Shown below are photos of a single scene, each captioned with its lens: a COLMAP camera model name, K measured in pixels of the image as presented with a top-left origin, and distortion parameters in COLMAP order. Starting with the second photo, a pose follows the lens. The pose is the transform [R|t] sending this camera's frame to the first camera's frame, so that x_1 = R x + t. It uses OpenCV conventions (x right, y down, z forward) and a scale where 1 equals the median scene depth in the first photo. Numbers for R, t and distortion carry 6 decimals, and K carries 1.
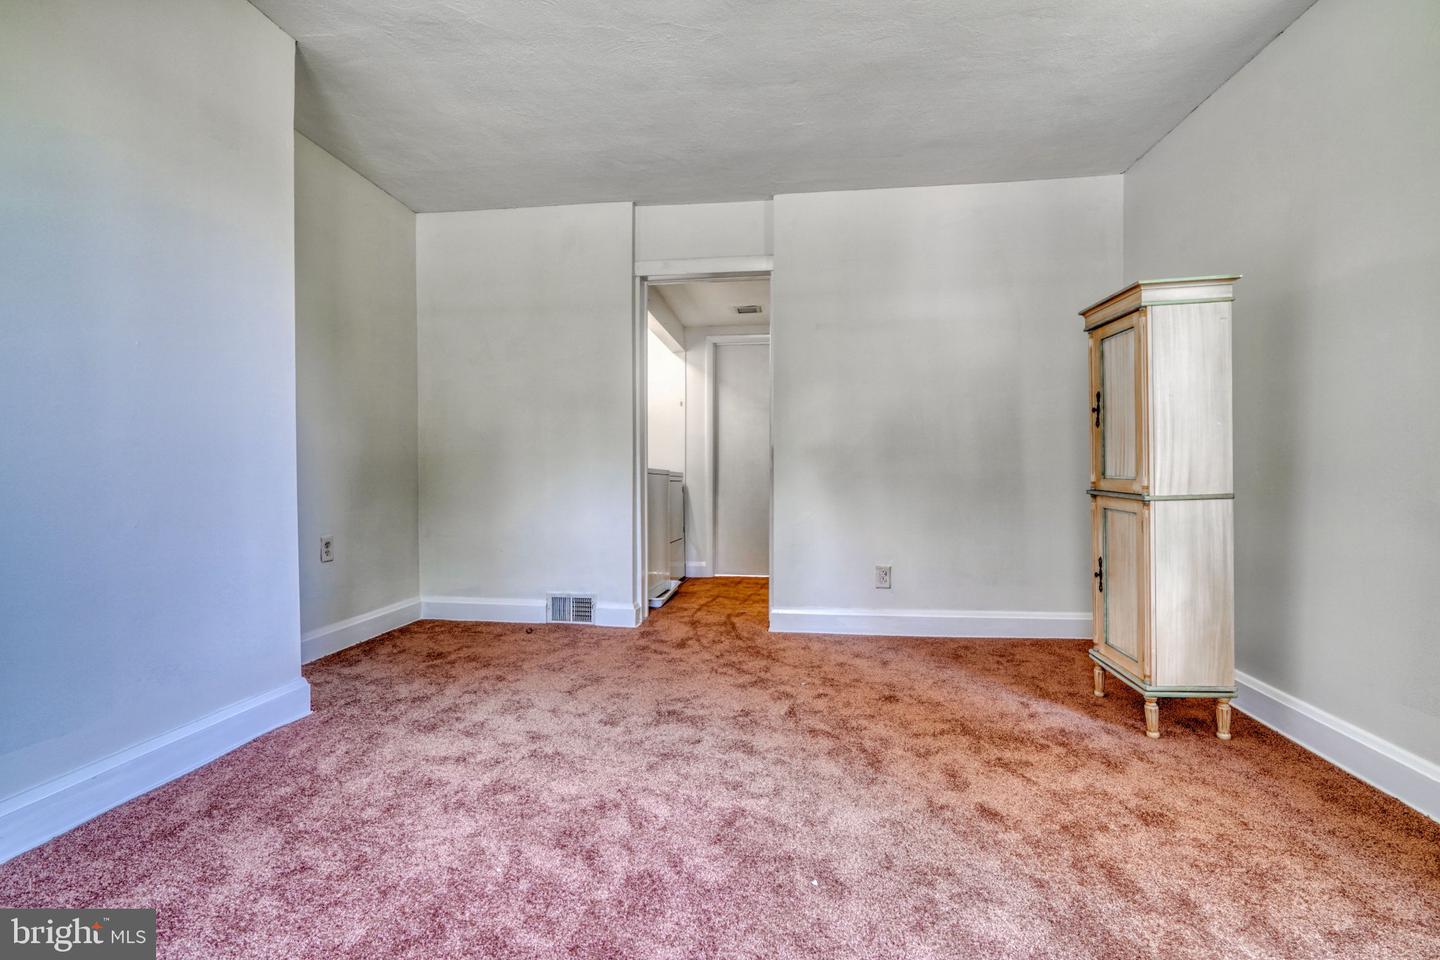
lens RADIAL K [[651.7, 0, 723.3], [0, 651.7, 481.2], [0, 0, 1]] dist [-0.009823, 0.004622]
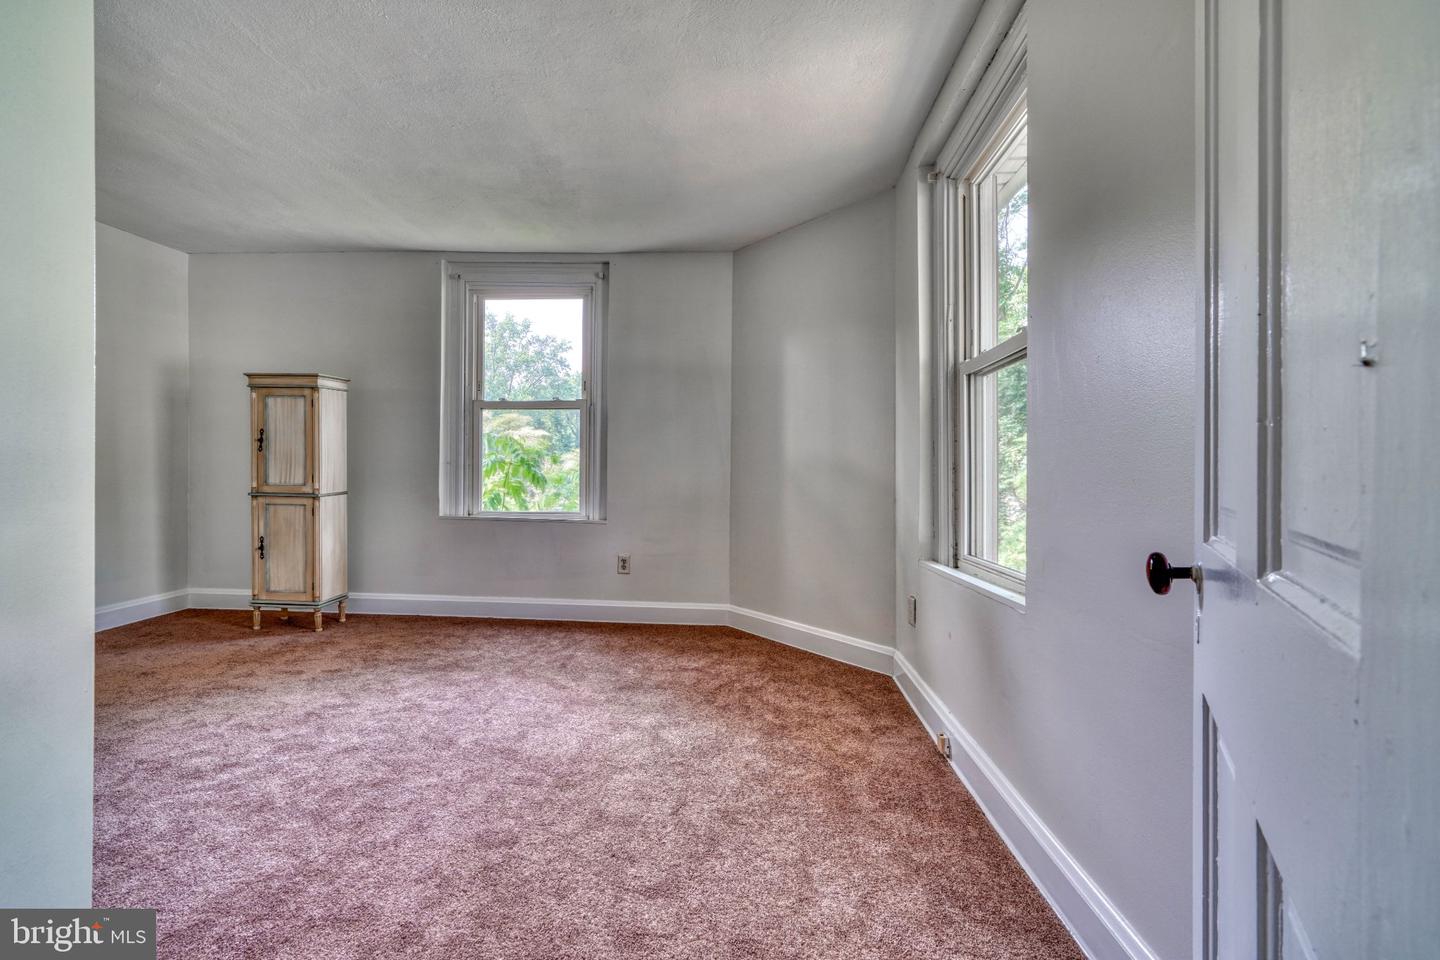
lens RADIAL K [[651.7, 0, 711.1], [0, 651.7, 471.1], [0, 0, 1]] dist [-0.009823, 0.004622]
pose [[-0.057417, -0.002450, 0.998347, -1.182272], [0.017993, 0.999832, 0.003489, -0.026969], [-0.998188, 0.018164, -0.057363, 0.032932]]
